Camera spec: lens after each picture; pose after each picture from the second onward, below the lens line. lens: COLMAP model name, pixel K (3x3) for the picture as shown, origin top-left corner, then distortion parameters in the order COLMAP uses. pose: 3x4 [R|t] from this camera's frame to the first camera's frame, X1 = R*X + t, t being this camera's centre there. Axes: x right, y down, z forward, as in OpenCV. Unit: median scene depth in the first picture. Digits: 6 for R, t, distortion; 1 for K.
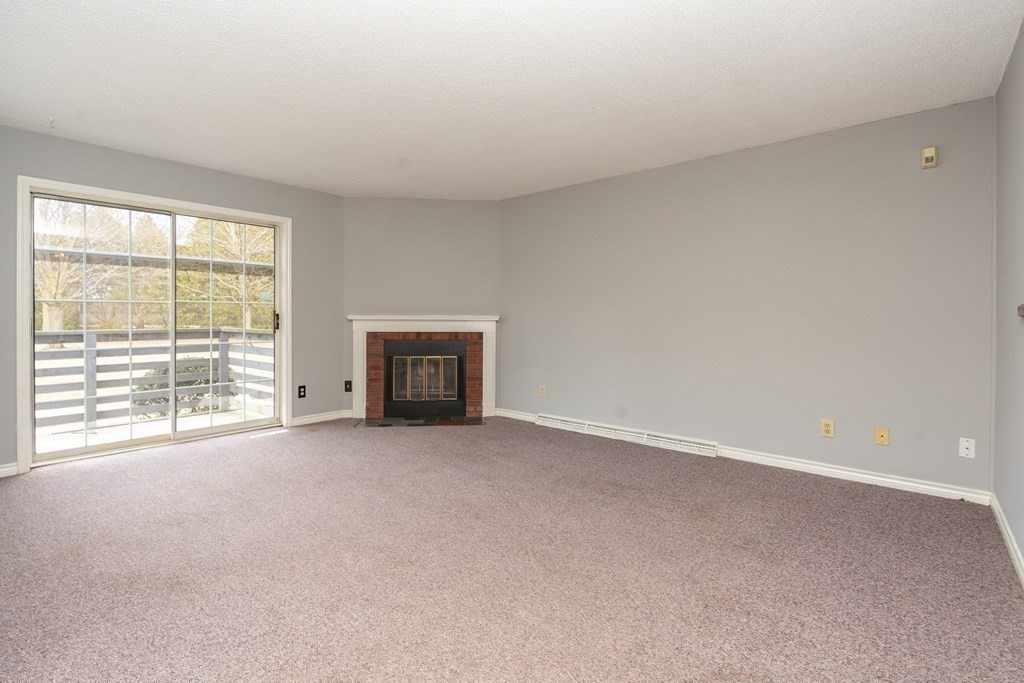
lens RADIAL K [[475.4, 0, 529.4], [0, 475.4, 318.6], [0, 0, 1]] dist [-0.001706, 0.000465]
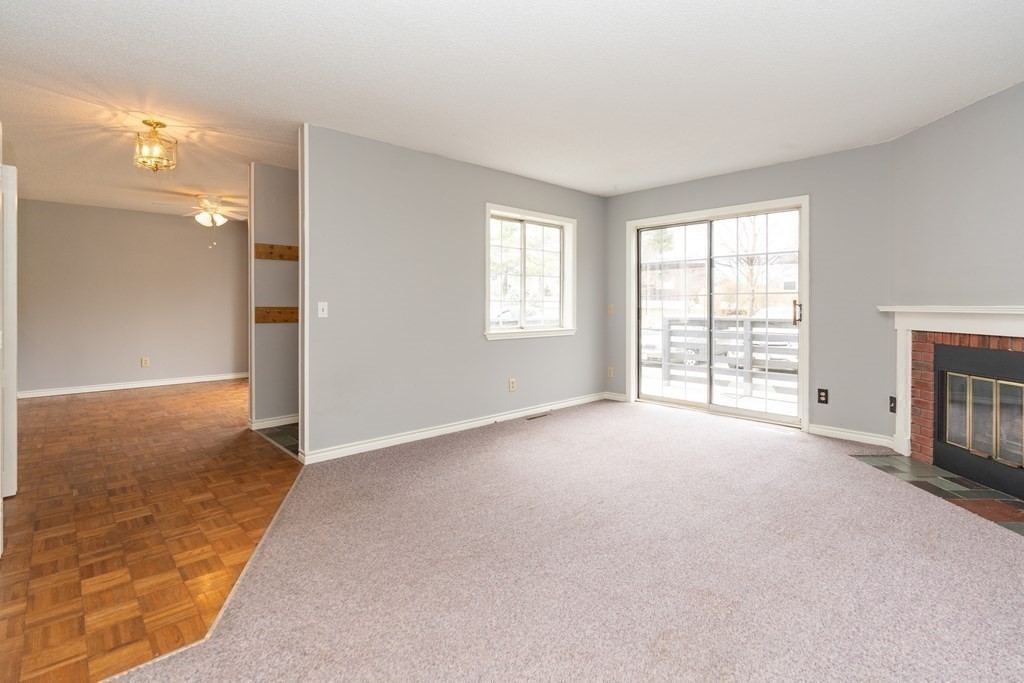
lens RADIAL K [[483.3, 0, 511.5], [0, 483.3, 307.3], [0, 0, 1]] dist [-0.000915, -0.000164]
pose [[-0.130595, 0.000662, -0.991436, 0.421169], [-0.006843, 0.999975, 0.001569, -0.001877], [0.991412, 0.006989, -0.130587, 0.528576]]
